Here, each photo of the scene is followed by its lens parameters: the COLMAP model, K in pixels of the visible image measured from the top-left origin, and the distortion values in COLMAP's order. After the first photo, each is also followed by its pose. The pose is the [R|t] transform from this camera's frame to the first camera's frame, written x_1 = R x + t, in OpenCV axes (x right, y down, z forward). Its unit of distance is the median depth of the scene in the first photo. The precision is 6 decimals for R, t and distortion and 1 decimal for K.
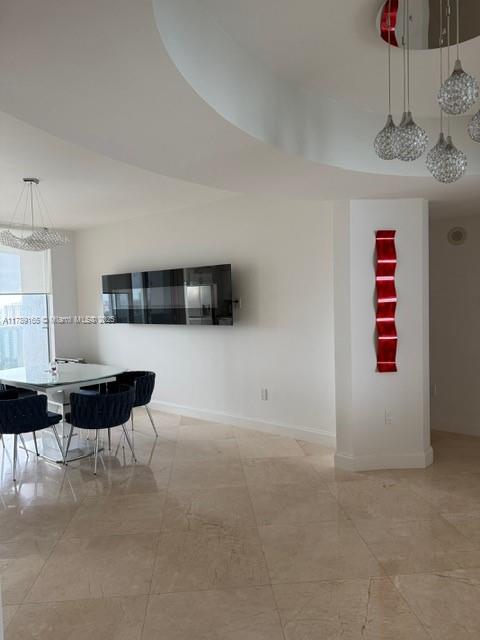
lens RADIAL K [[382.7, 0, 268.5], [0, 382.7, 320.1], [0, 0, 1]] dist [-0.001627, -0.002090]
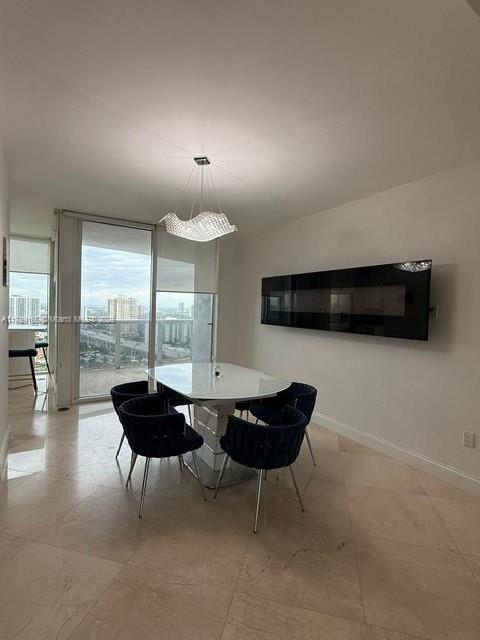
lens RADIAL K [[311.5, 0, 240.0], [0, 311.5, 320.0], [0, 0, 1]] dist [0.000089, -0.000002]
pose [[0.908232, 0.065308, -0.413340, -0.141870], [-0.068725, 0.997614, 0.006612, -0.004668], [0.412785, 0.022401, 0.910553, 0.227612]]
